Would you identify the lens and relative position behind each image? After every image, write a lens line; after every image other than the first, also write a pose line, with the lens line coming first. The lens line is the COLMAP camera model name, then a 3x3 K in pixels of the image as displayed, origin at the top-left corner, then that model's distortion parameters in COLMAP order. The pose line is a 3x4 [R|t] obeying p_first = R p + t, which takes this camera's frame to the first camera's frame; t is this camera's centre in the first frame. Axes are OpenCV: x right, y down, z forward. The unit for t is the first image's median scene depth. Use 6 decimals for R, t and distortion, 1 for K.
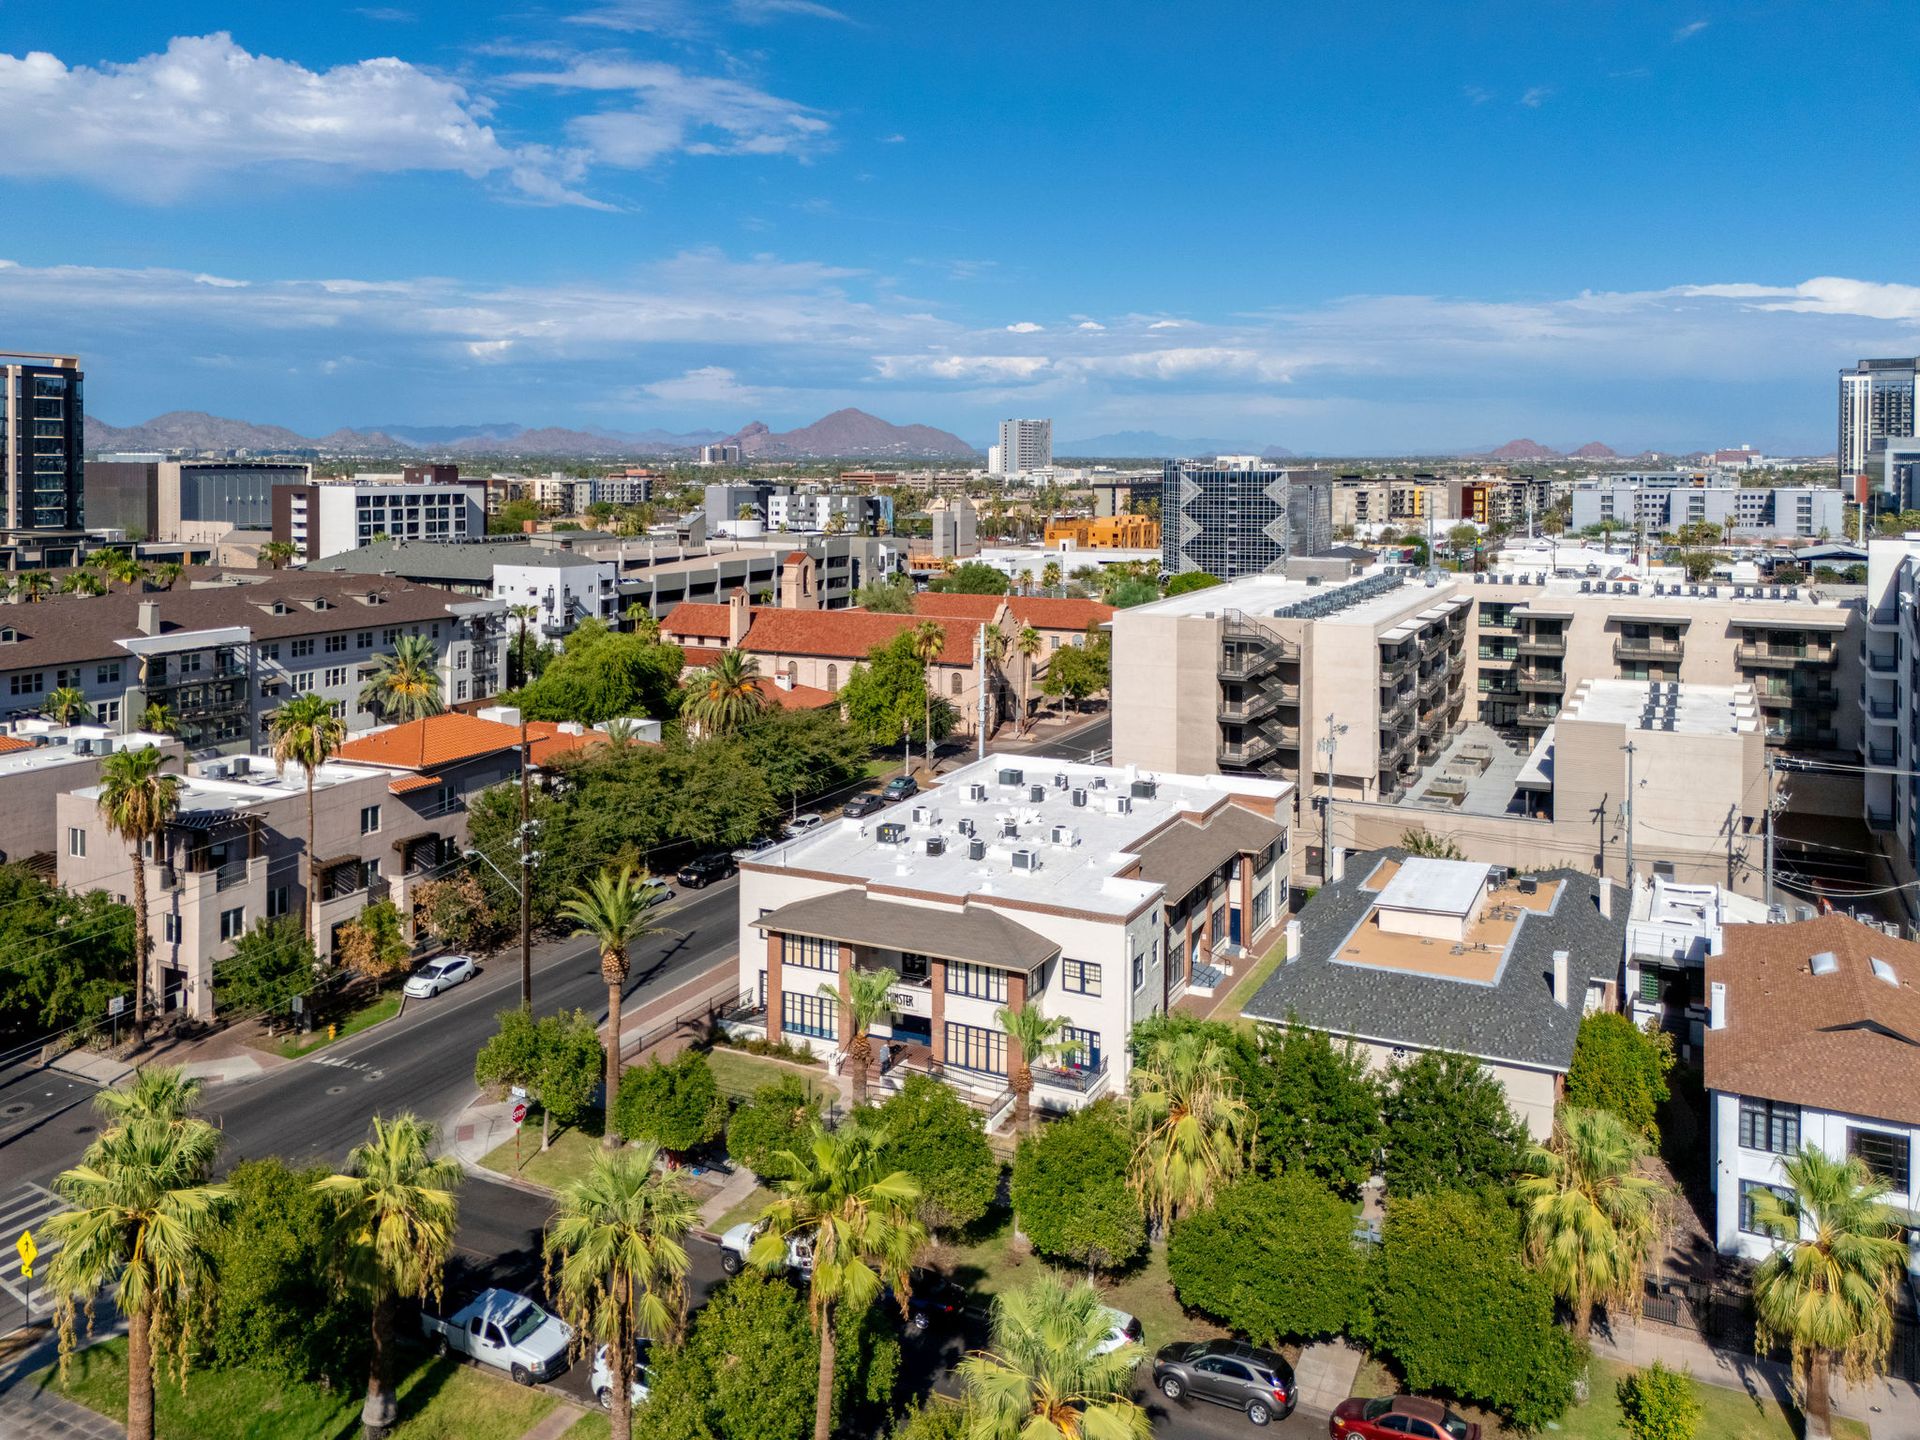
lens RADIAL K [[1506.8, 0, 954.4], [0, 1506.8, 476.1], [0, 0, 1]] dist [0.043464, -0.022249]
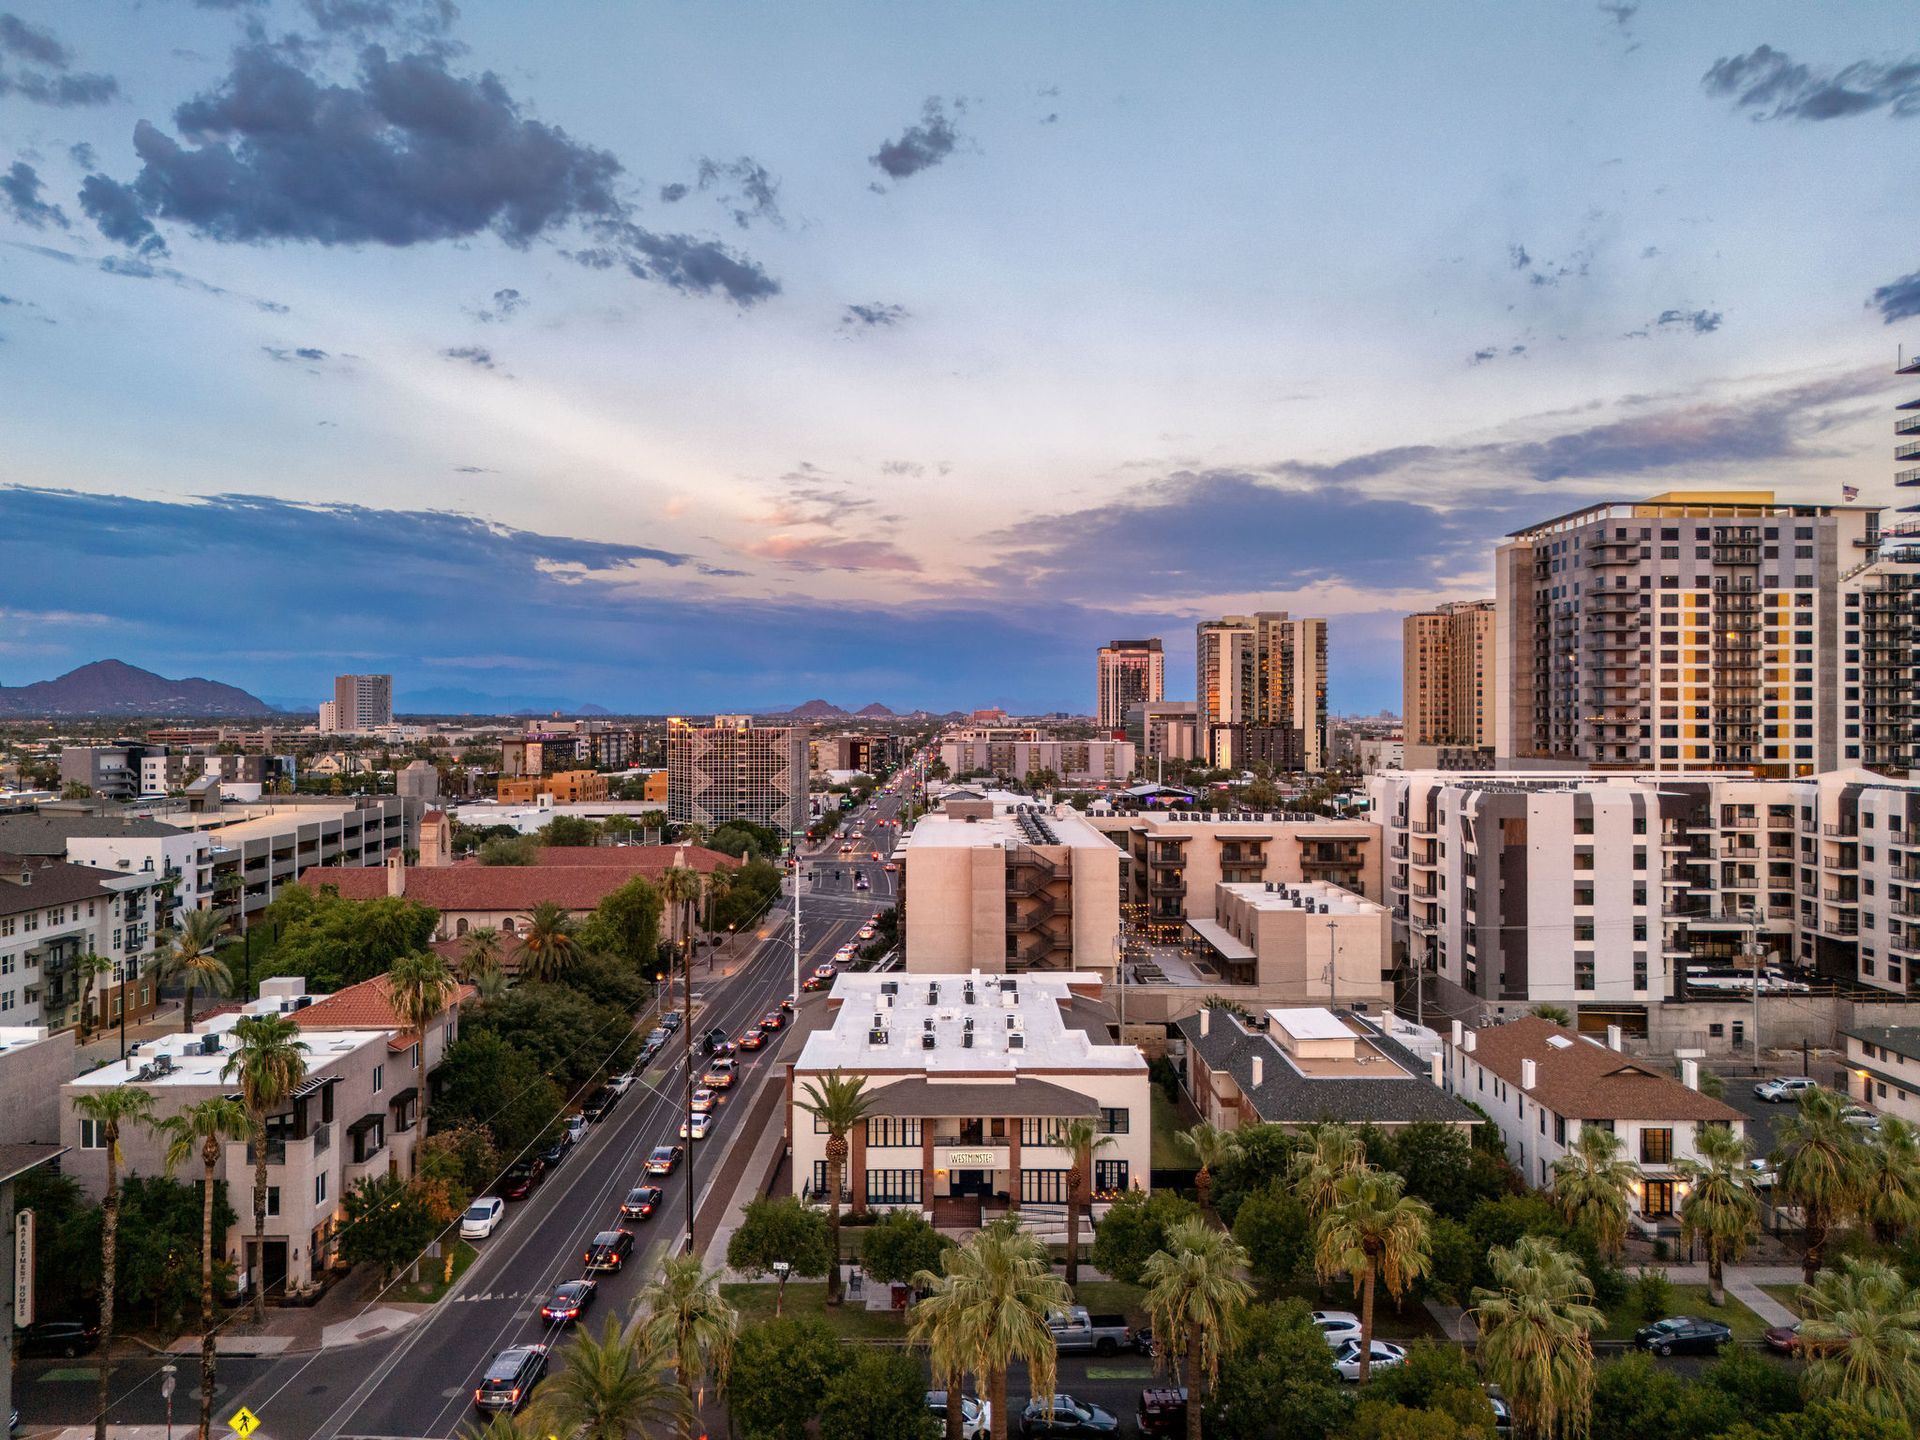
lens RADIAL K [[1419.9, 0, 967.0], [0, 1419.9, 723.3], [0, 0, 1]] dist [0.071012, -0.069990]
pose [[0.891033, 0.000088, 0.453938, -0.191542], [0.002926, 0.999978, -0.005937, -0.001650], [-0.453929, 0.006618, 0.891013, -0.014208]]
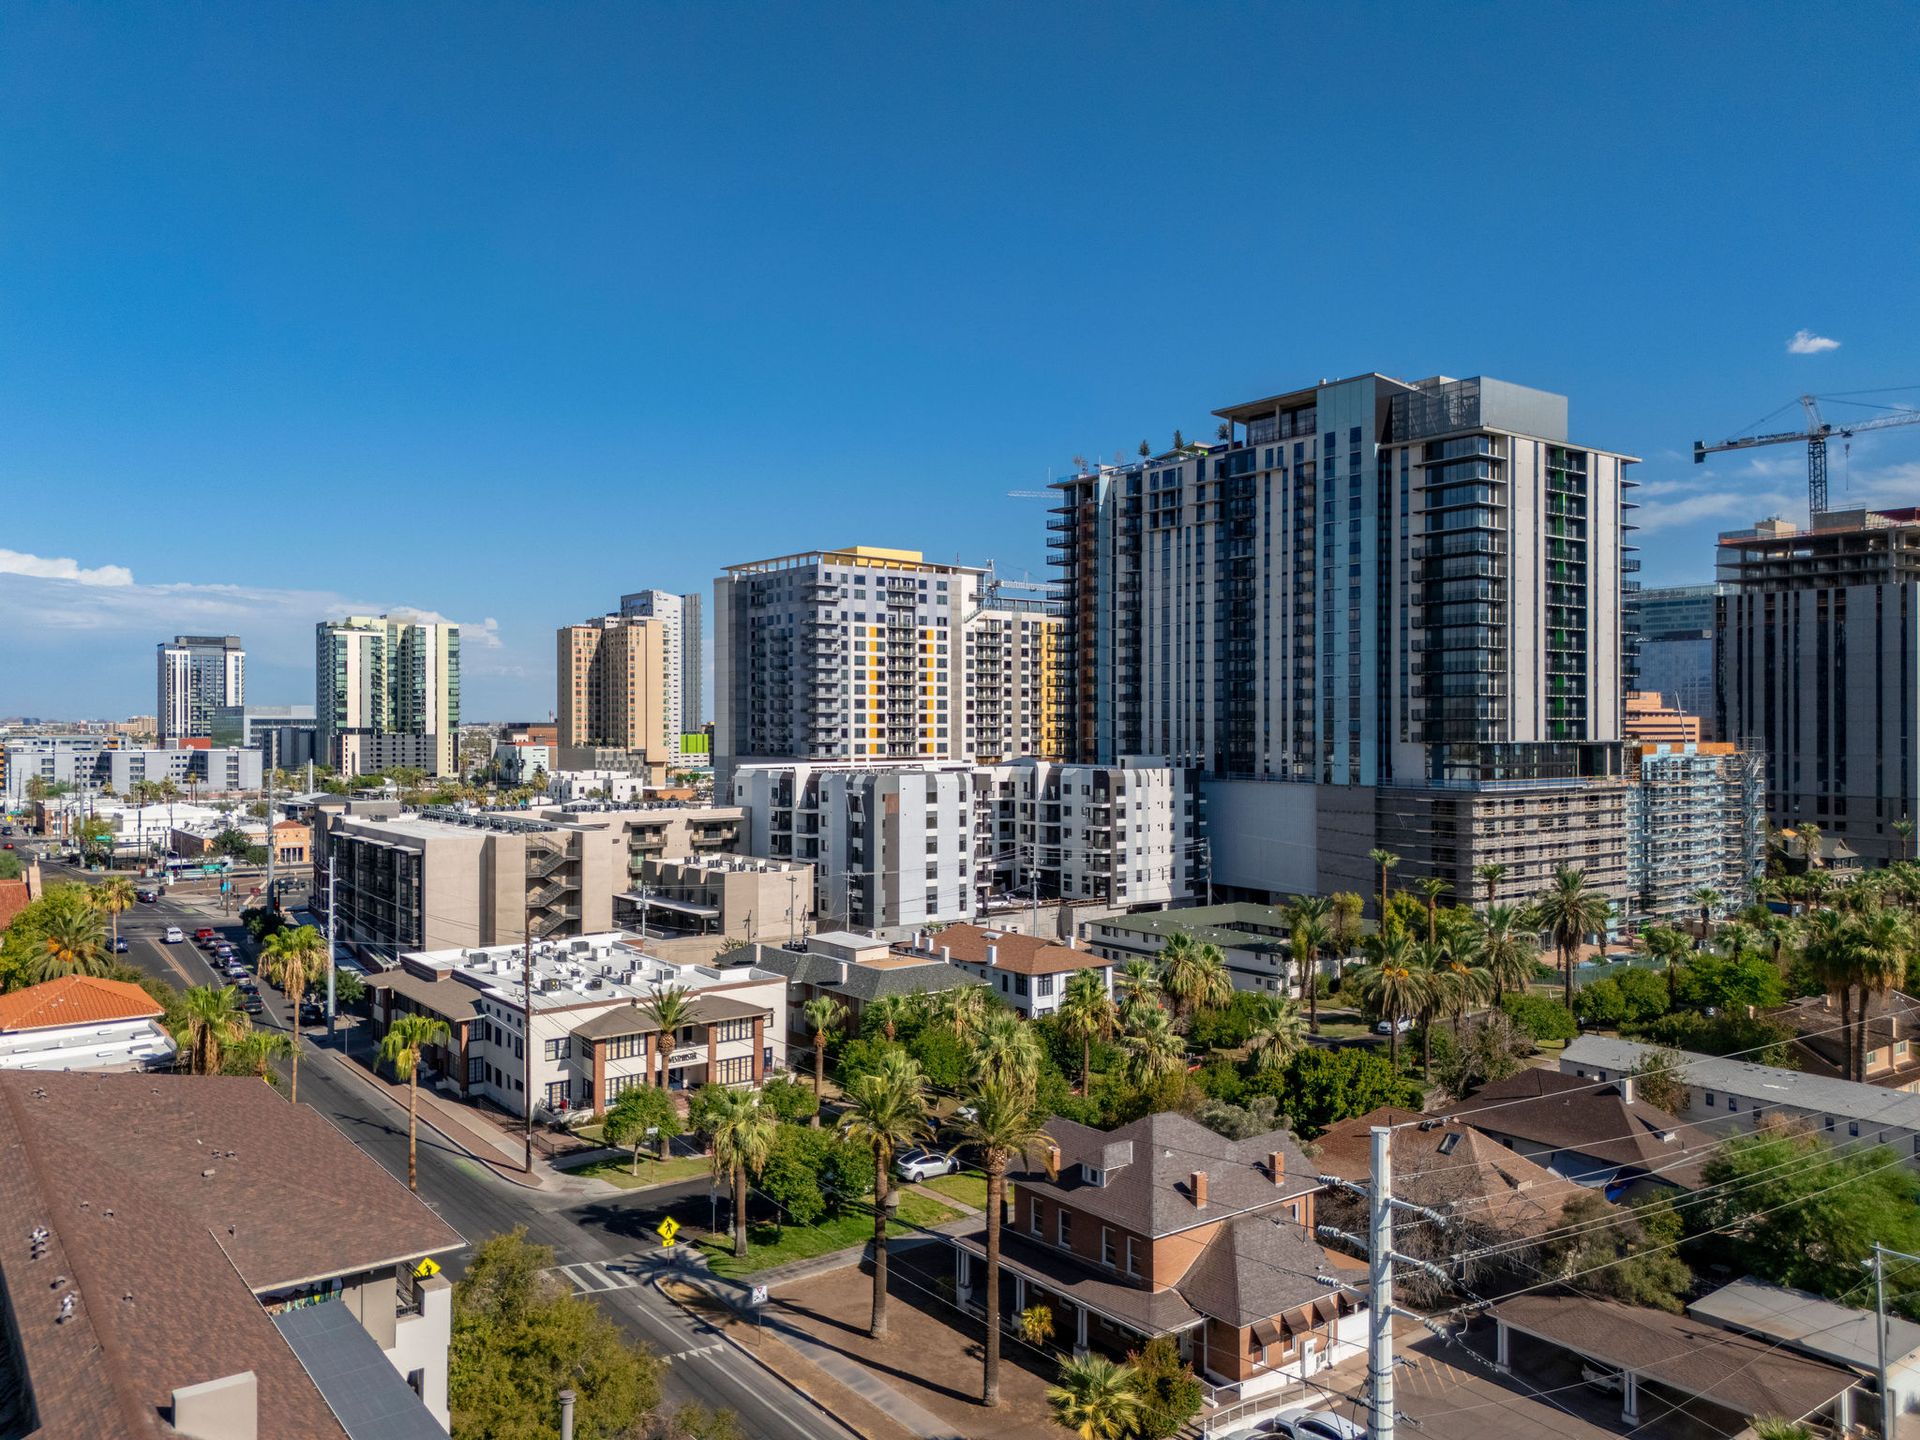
lens RADIAL K [[1419.9, 0, 973.5], [0, 1419.9, 717.0], [0, 0, 1]] dist [0.071012, -0.069990]
pose [[0.428217, 0.006297, 0.903654, -0.429395], [0.007669, 0.999914, -0.010602, -0.000494], [-0.903643, 0.011470, 0.428132, 0.019636]]
